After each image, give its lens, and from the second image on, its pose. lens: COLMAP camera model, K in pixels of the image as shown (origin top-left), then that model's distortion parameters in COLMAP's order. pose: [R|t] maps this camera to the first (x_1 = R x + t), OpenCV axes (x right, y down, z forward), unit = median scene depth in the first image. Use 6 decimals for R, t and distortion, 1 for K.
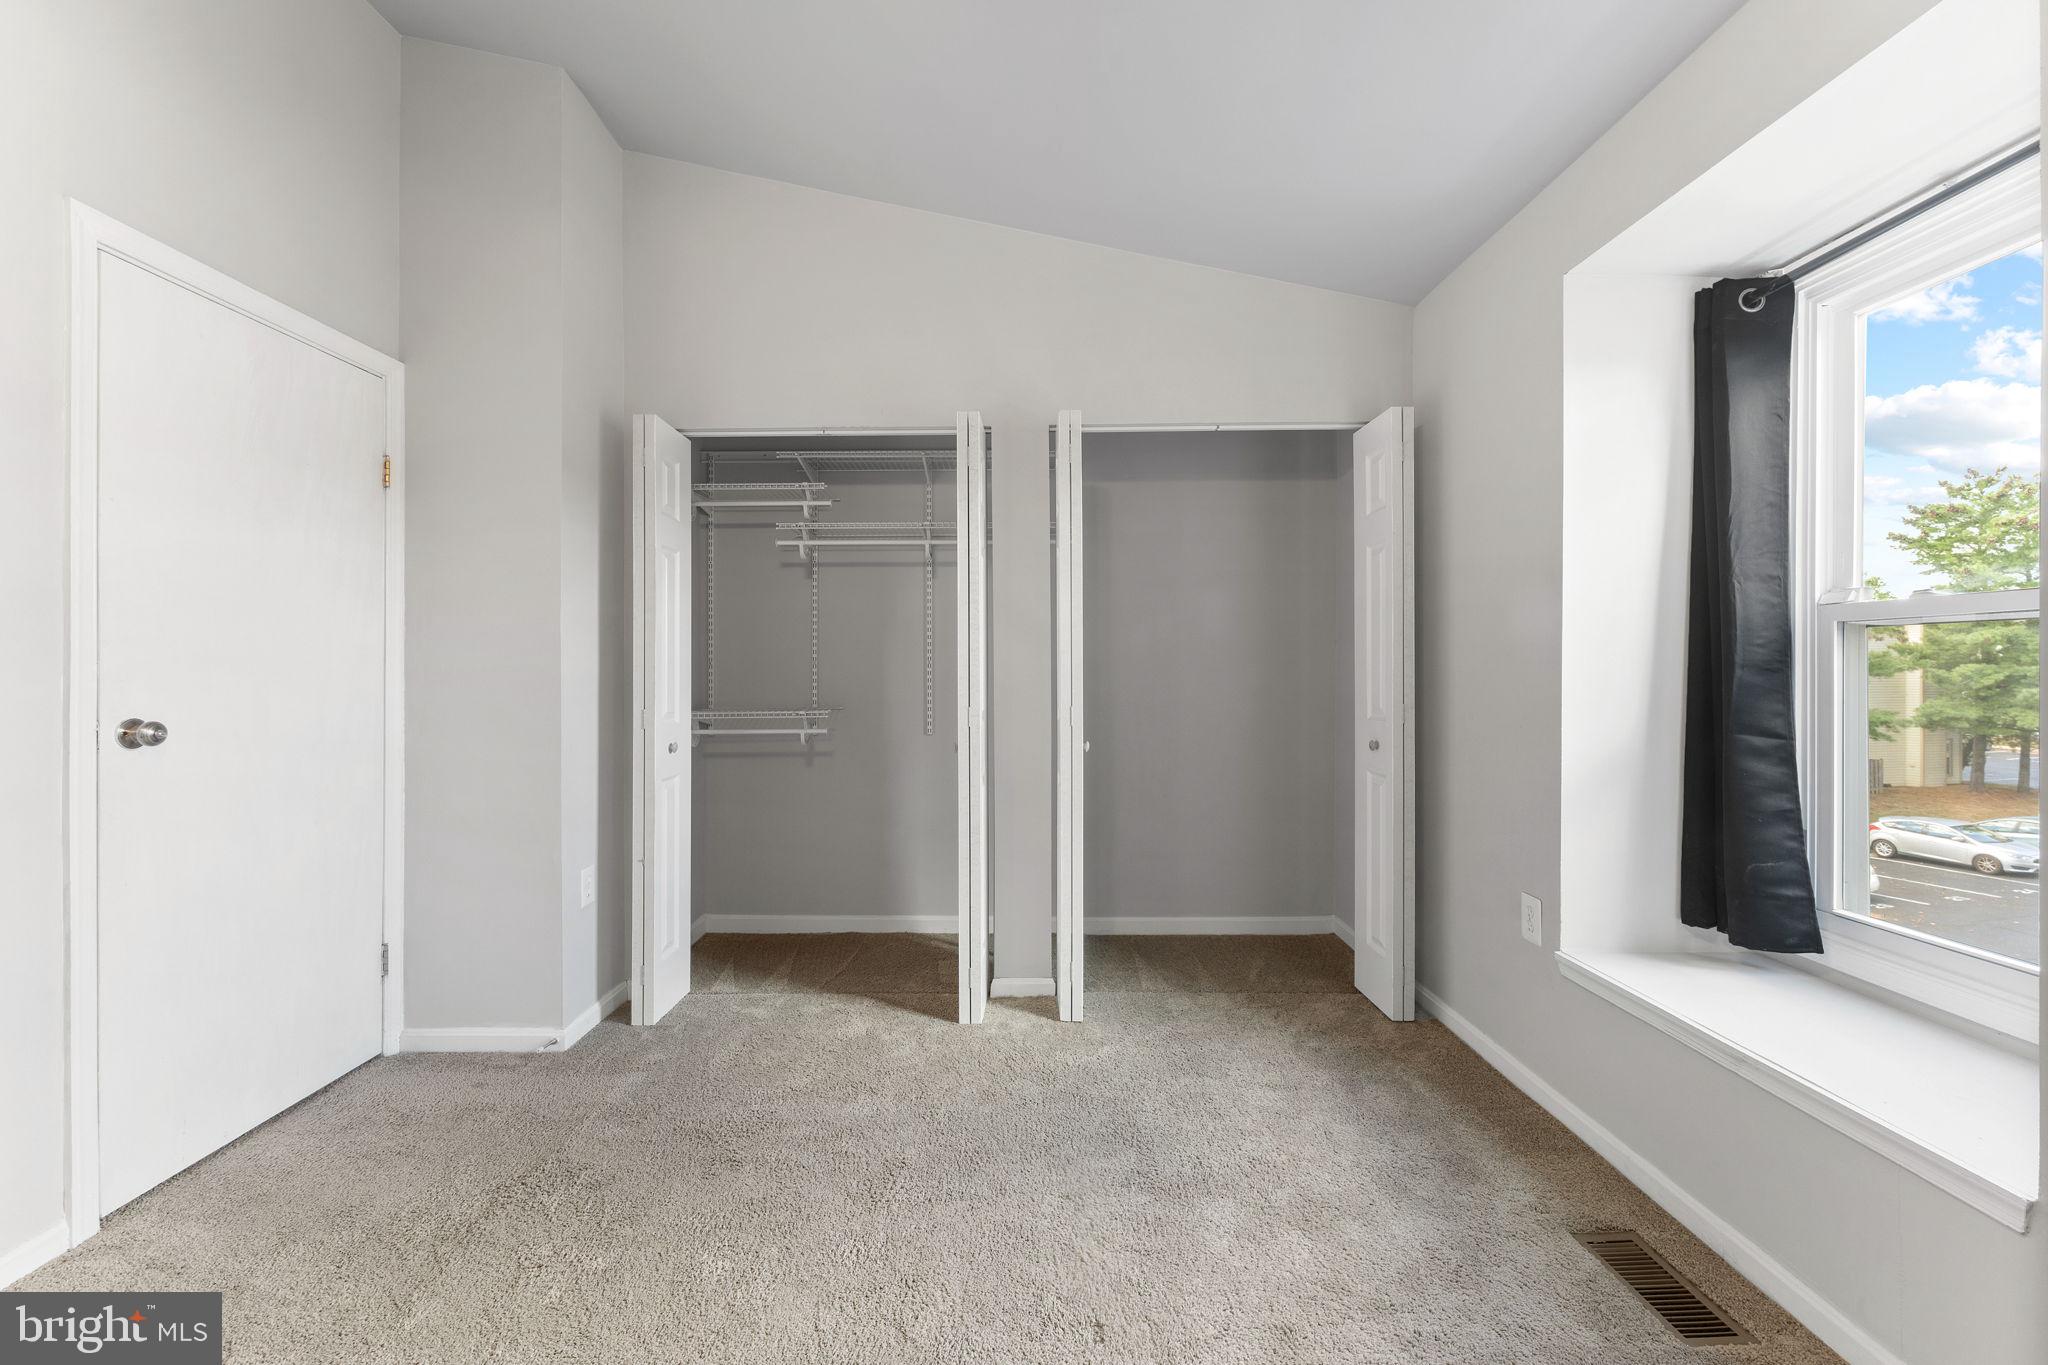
lens RADIAL K [[830.3, 0, 1011.6], [0, 830.3, 672.8], [0, 0, 1]] dist [-0.000292, 0.000059]
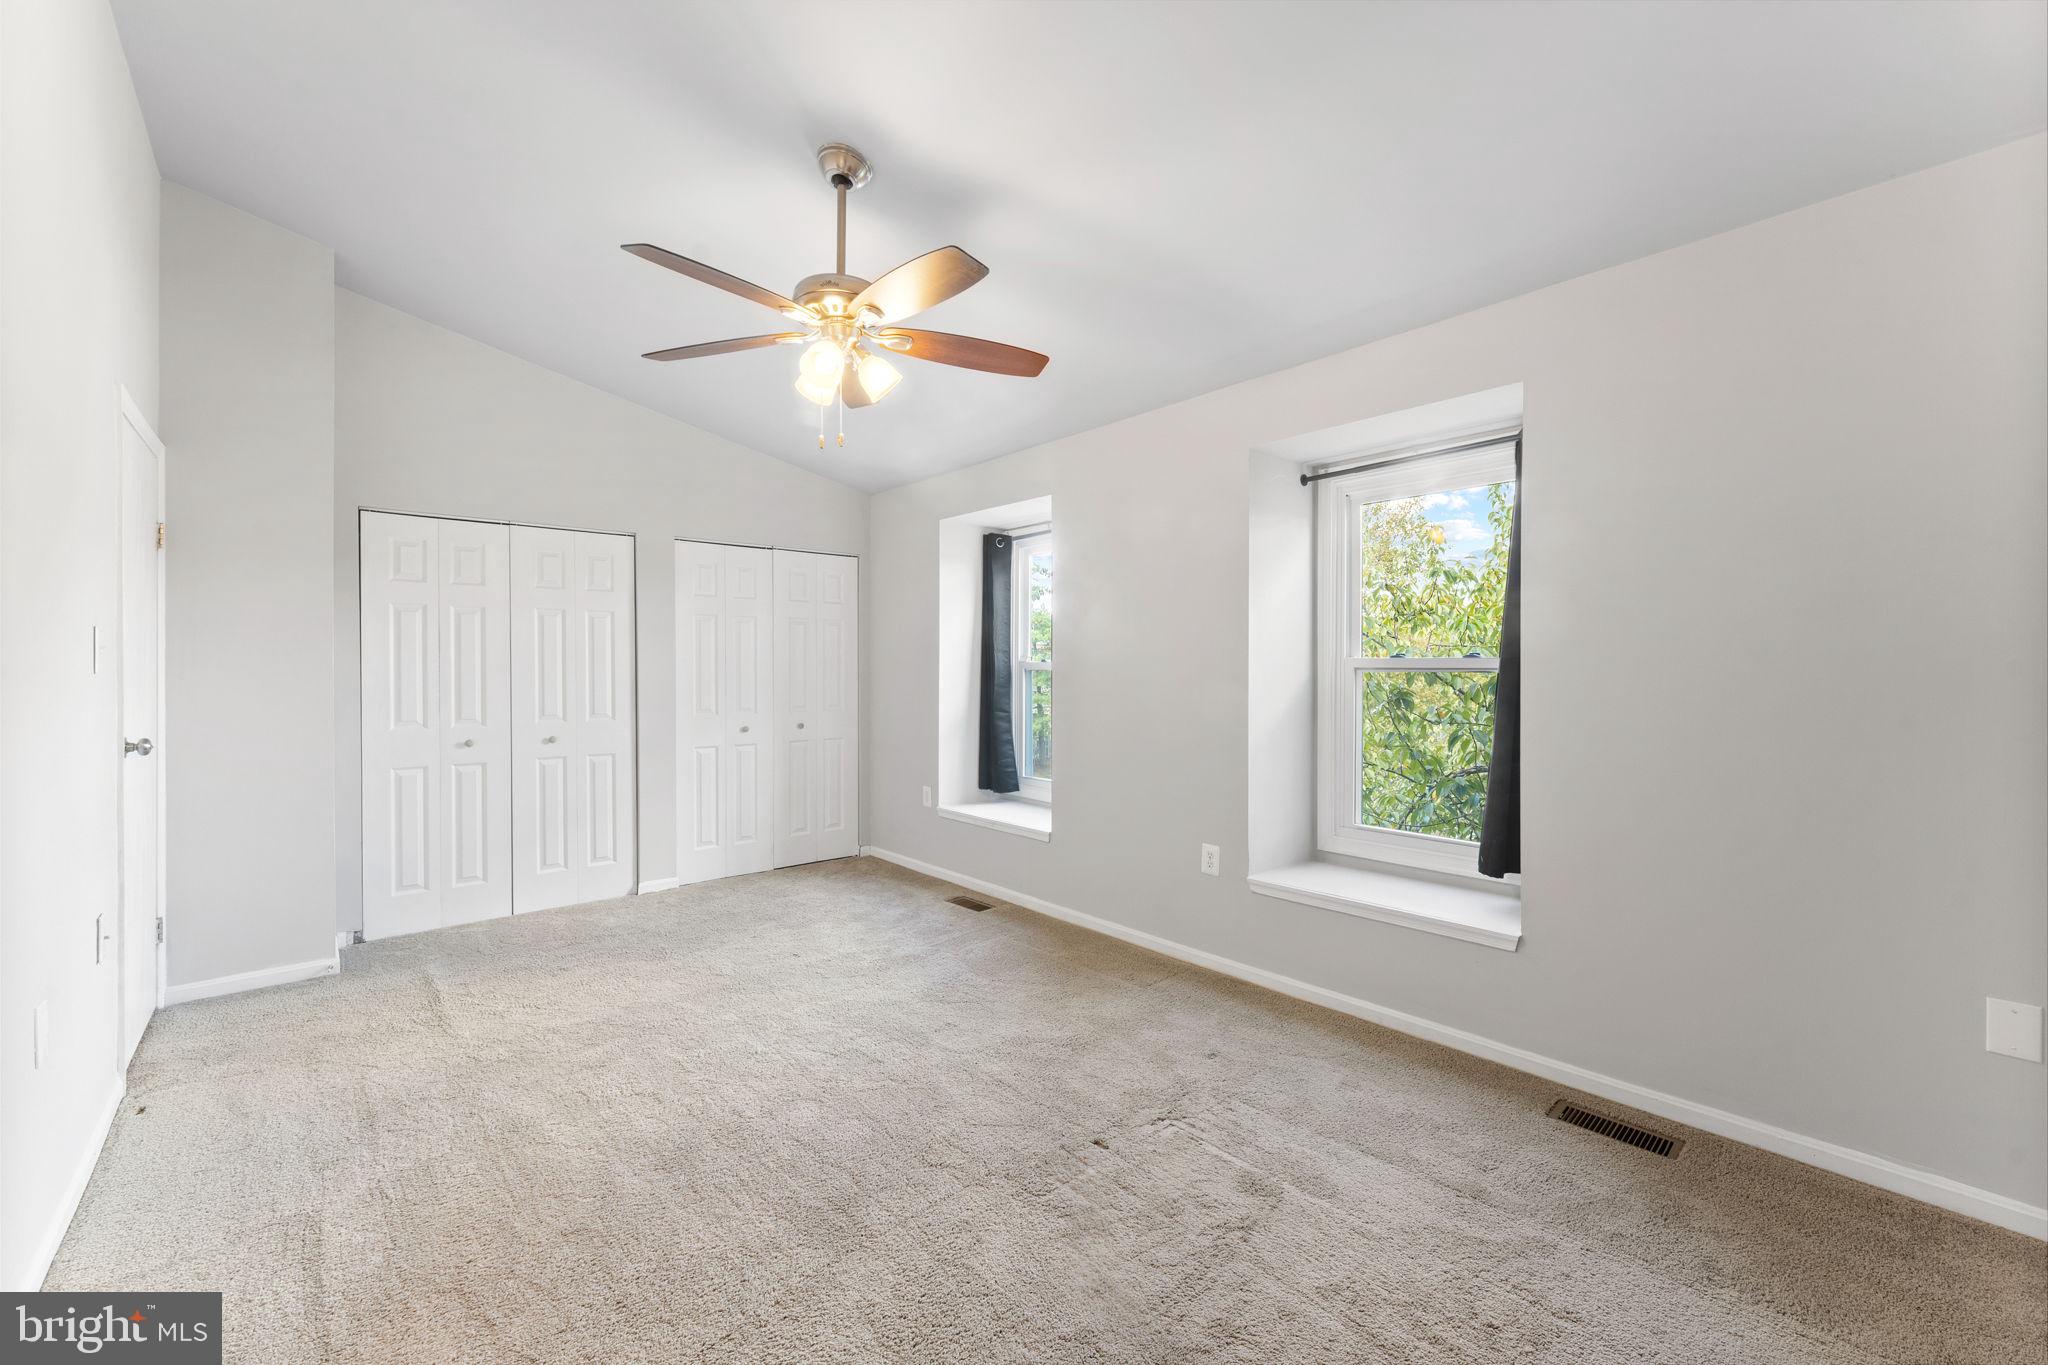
lens RADIAL K [[830.3, 0, 1011.6], [0, 830.3, 672.8], [0, 0, 1]] dist [-0.000292, 0.000059]
pose [[0.756208, -0.002321, 0.654327, -0.778612], [-0.000493, 0.999991, 0.004116, -0.057546], [-0.654331, -0.003436, 0.756200, -0.987206]]
